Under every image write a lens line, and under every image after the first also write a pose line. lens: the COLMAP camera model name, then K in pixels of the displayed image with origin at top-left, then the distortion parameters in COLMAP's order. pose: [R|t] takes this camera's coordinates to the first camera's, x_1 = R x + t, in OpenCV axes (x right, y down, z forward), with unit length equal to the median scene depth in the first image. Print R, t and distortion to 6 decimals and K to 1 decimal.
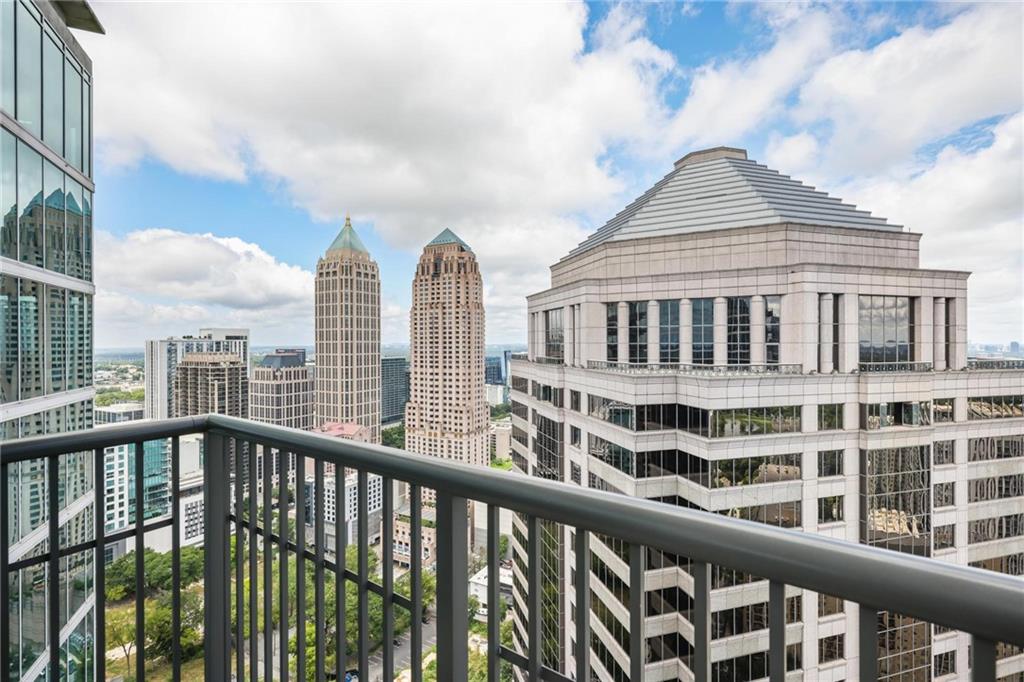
lens RADIAL K [[468.6, 0, 514.1], [0, 468.6, 343.5], [0, 0, 1]] dist [0.003729, 0.000455]
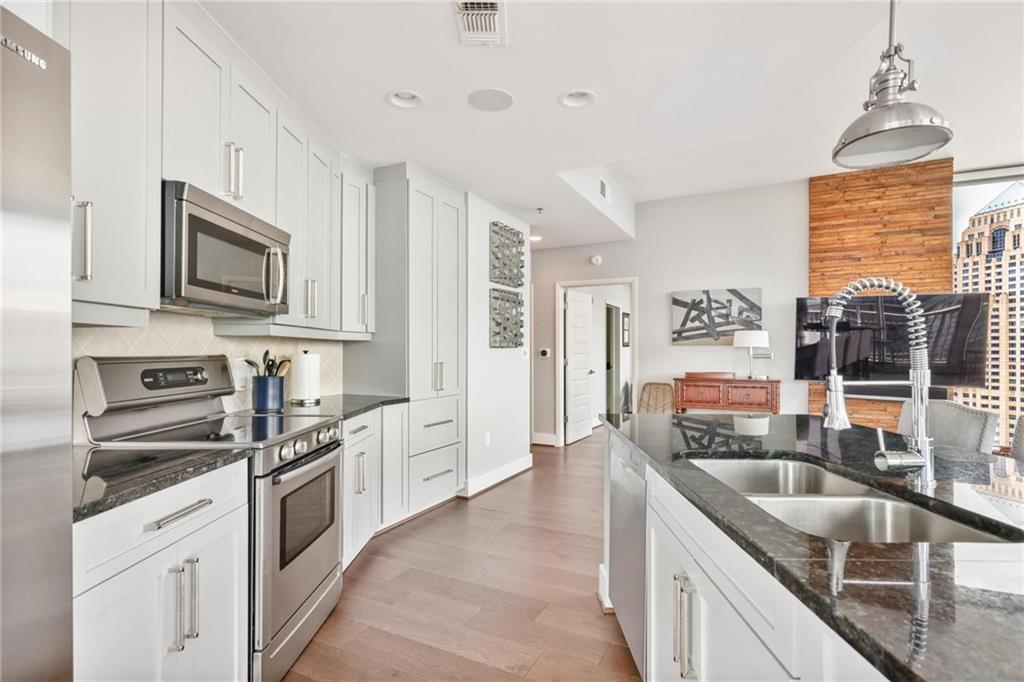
lens RADIAL K [[501.6, 0, 509.8], [0, 501.6, 342.6], [0, 0, 1]] dist [-0.000410, 0.000687]
pose [[0.602847, -0.005232, -0.797840, -0.083730], [-0.009171, 0.999867, -0.013487, 0.002485], [0.797804, 0.015448, 0.602718, -0.071468]]
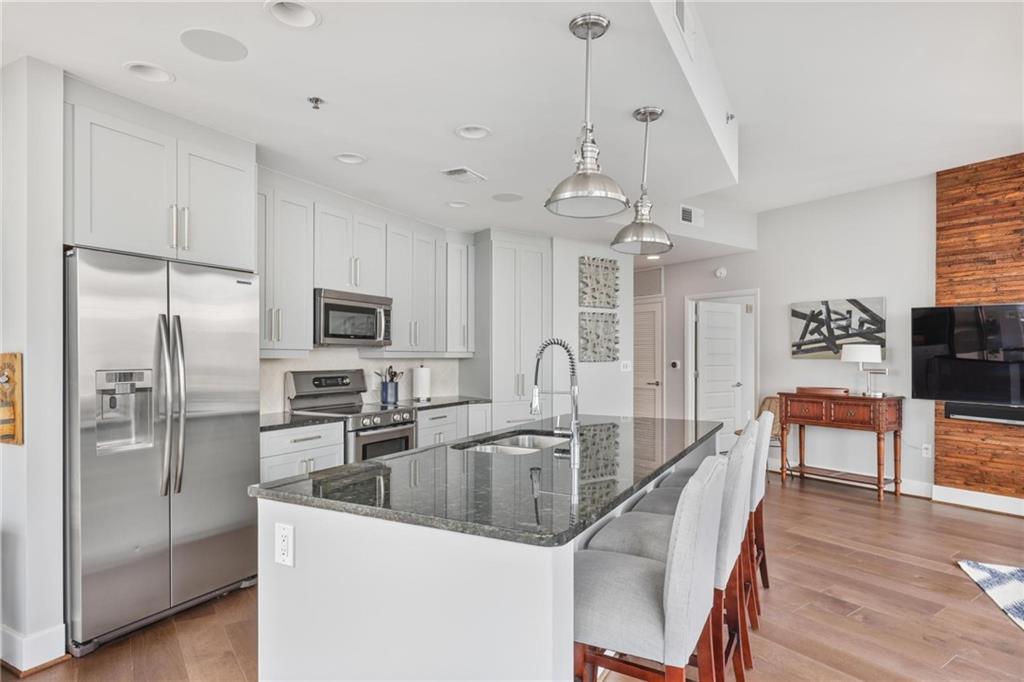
lens RADIAL K [[562.9, 0, 497.6], [0, 562.9, 349.2], [0, 0, 1]] dist [-0.001481, -0.002476]
pose [[0.154790, -0.002630, -0.987944, -0.053359], [-0.006718, 0.999971, -0.003714, 0.000751], [0.987924, 0.007212, 0.154768, -0.060627]]
